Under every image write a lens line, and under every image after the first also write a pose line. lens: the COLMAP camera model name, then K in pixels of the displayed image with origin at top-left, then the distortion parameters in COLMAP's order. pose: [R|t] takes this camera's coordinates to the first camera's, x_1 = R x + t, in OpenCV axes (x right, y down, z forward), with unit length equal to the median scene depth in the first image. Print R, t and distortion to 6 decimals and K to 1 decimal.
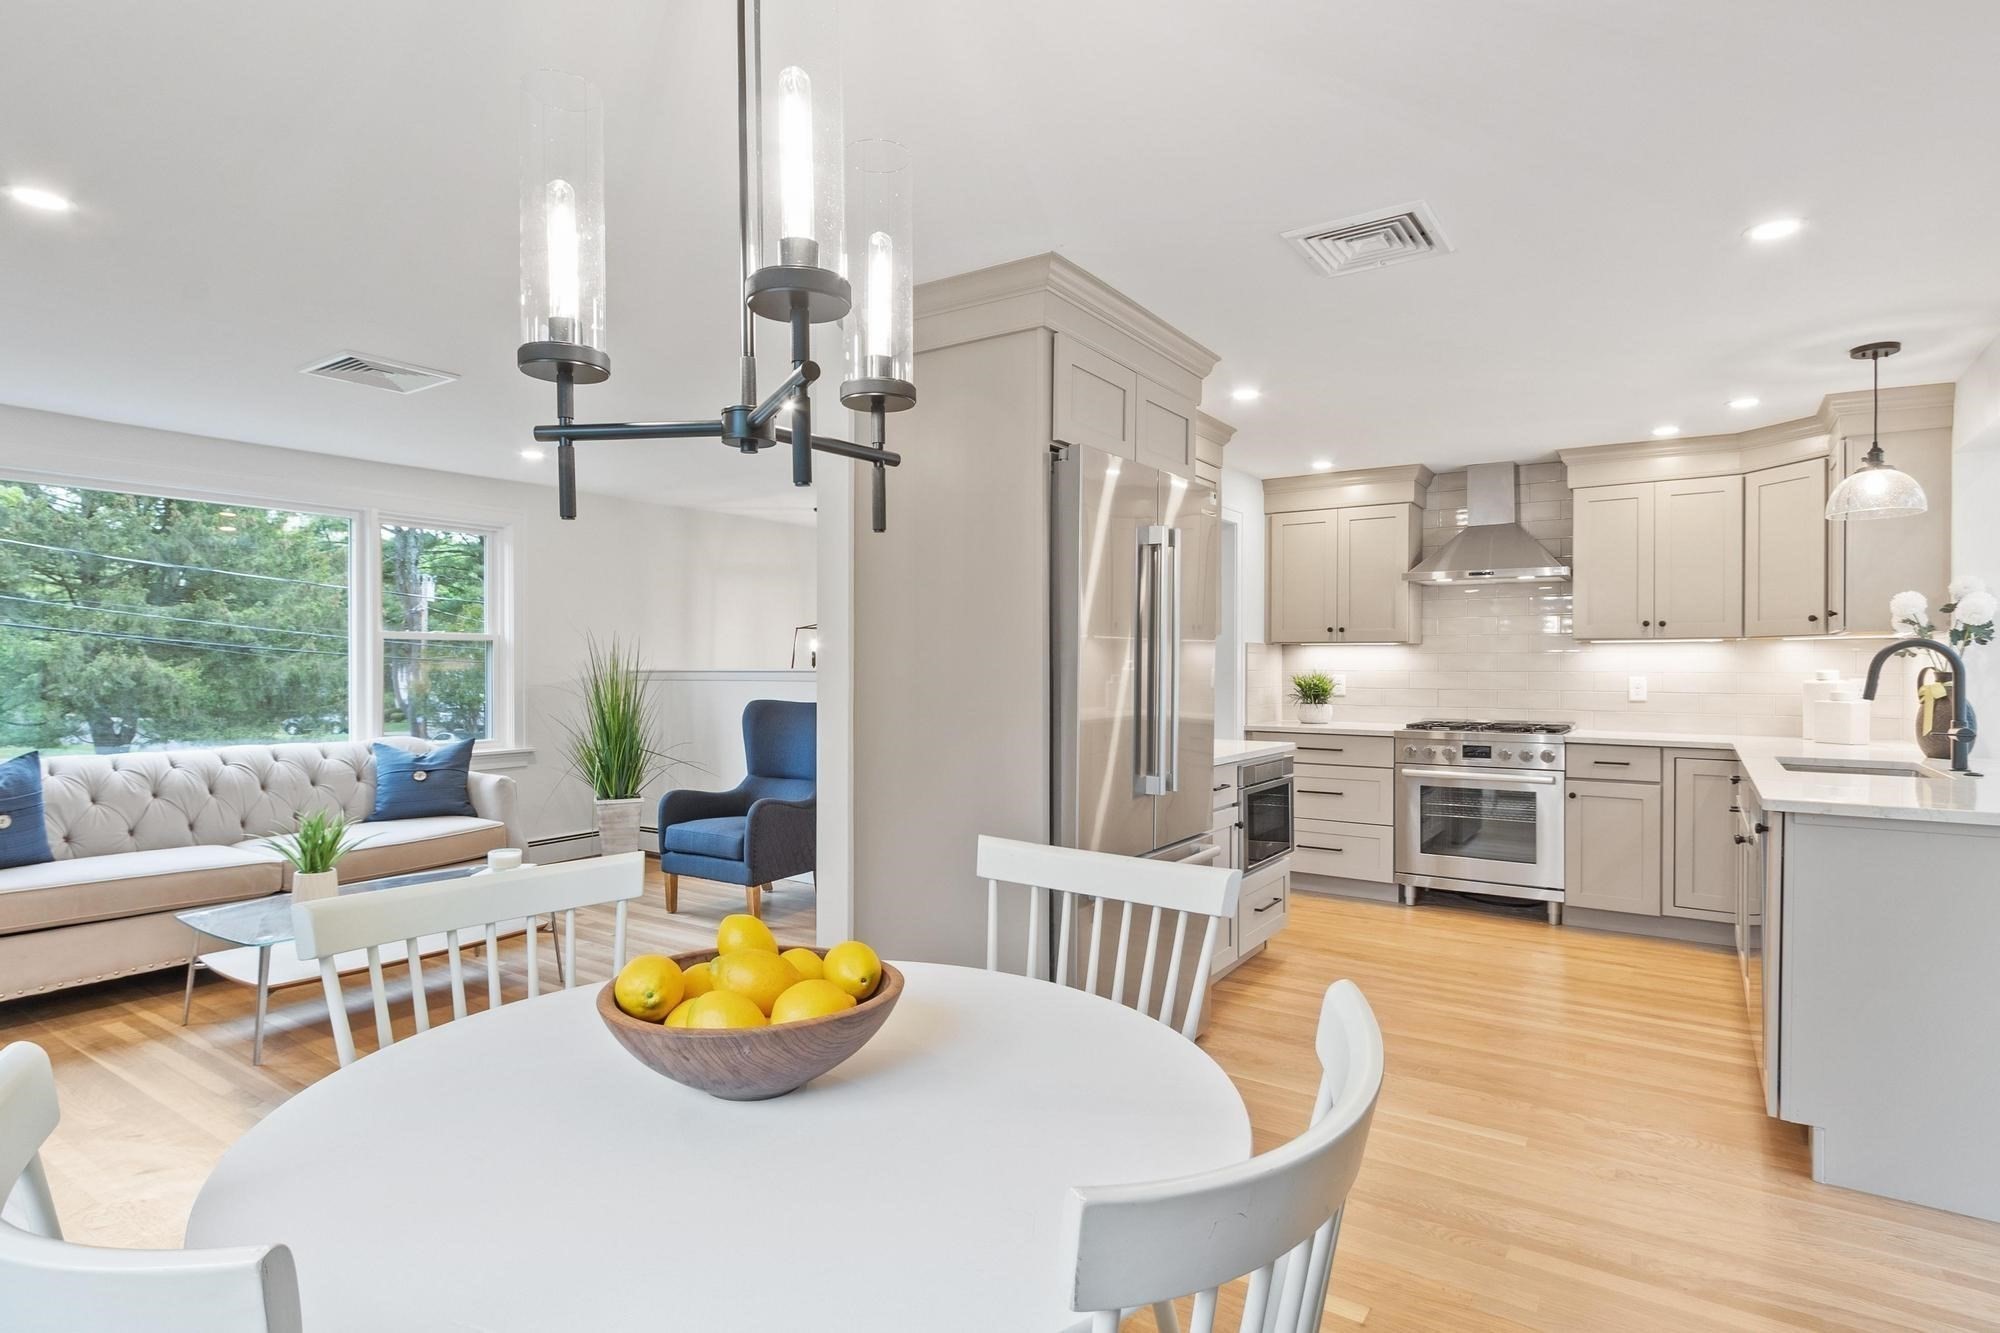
lens RADIAL K [[1015.1, 0, 991.0], [0, 1015.1, 670.8], [0, 0, 1]] dist [-0.001229, -0.000604]
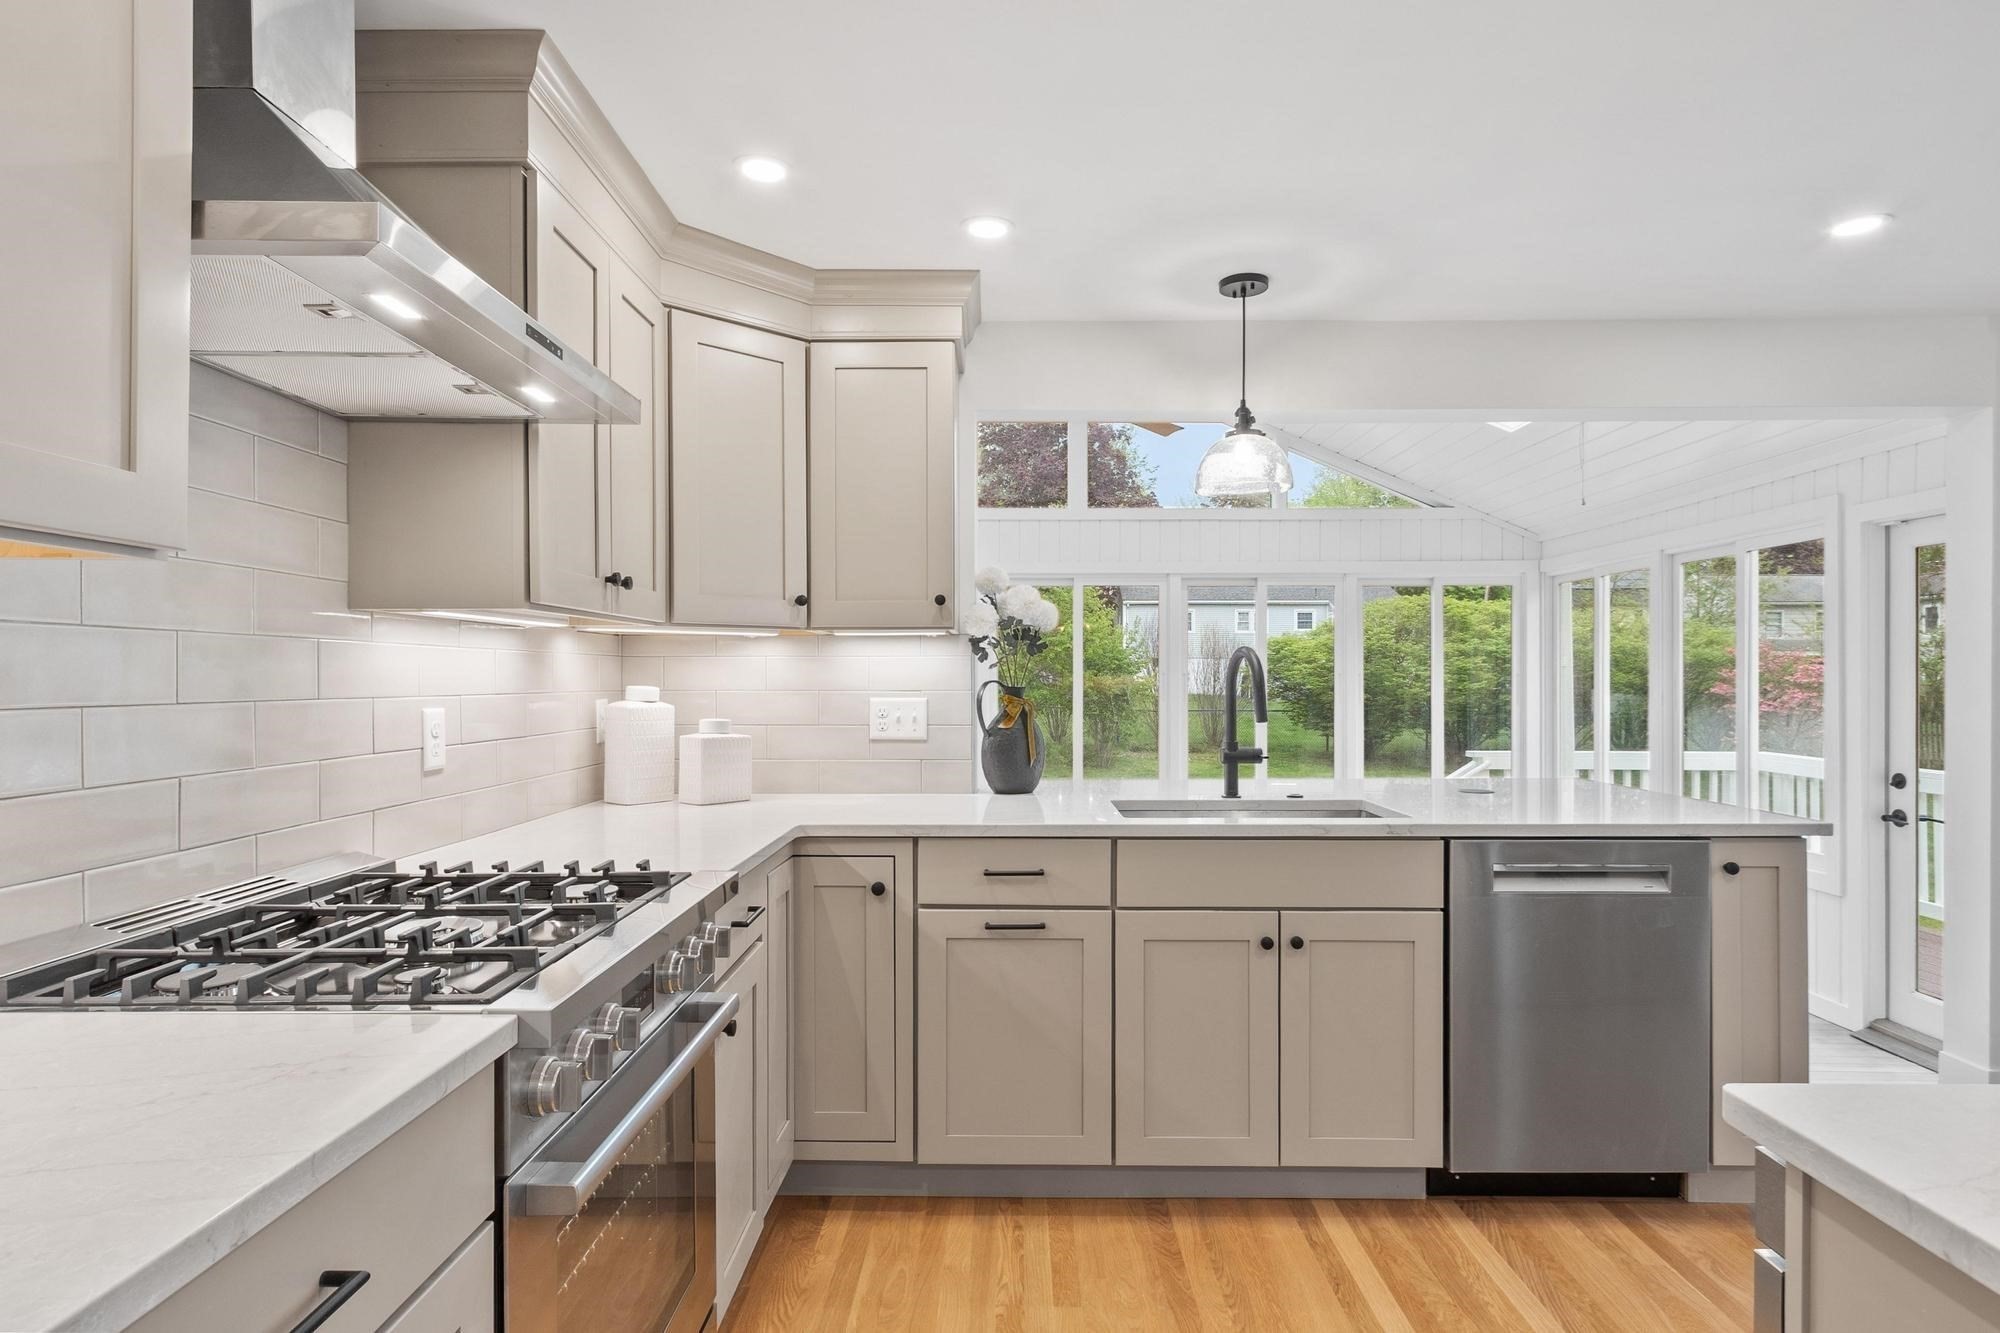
lens RADIAL K [[1070.0, 0, 1018.1], [0, 1070.0, 679.1], [0, 0, 1]] dist [0.001064, -0.000023]
pose [[-0.565144, -0.002414, 0.824989, 0.181731], [0.002832, 0.999984, 0.004866, -0.006291], [-0.824988, 0.005086, -0.565128, 1.071600]]
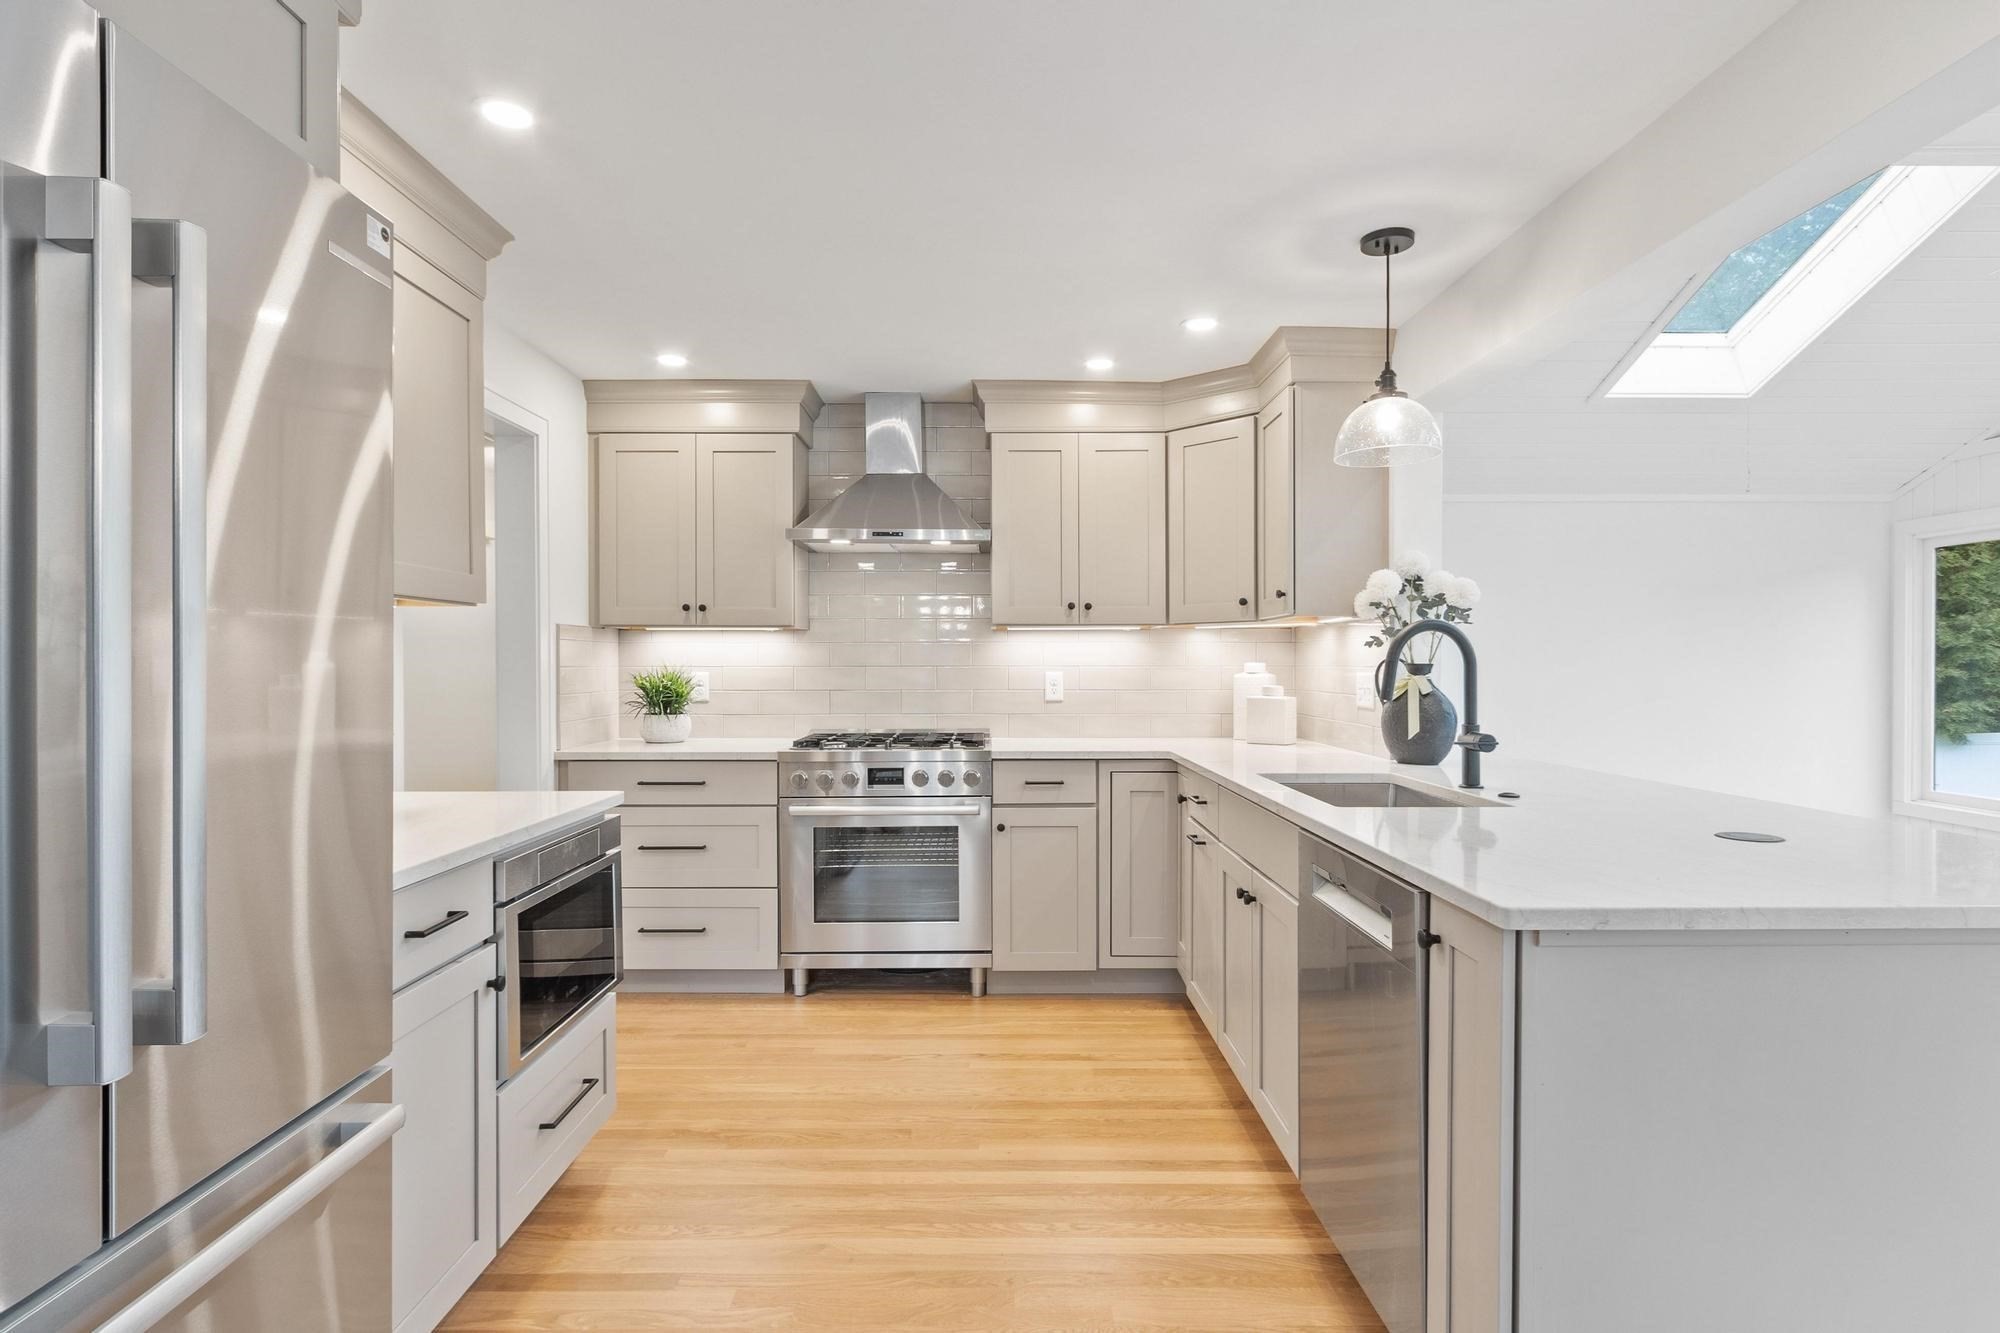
lens RADIAL K [[1029.7, 0, 998.6], [0, 1029.7, 673.1], [0, 0, 1]] dist [0.000467, 0.000131]
pose [[0.818820, -0.008886, 0.573982, 0.122099], [0.006160, 0.999959, 0.006692, 0.001123], [-0.574018, -0.001944, 0.818840, 0.350724]]
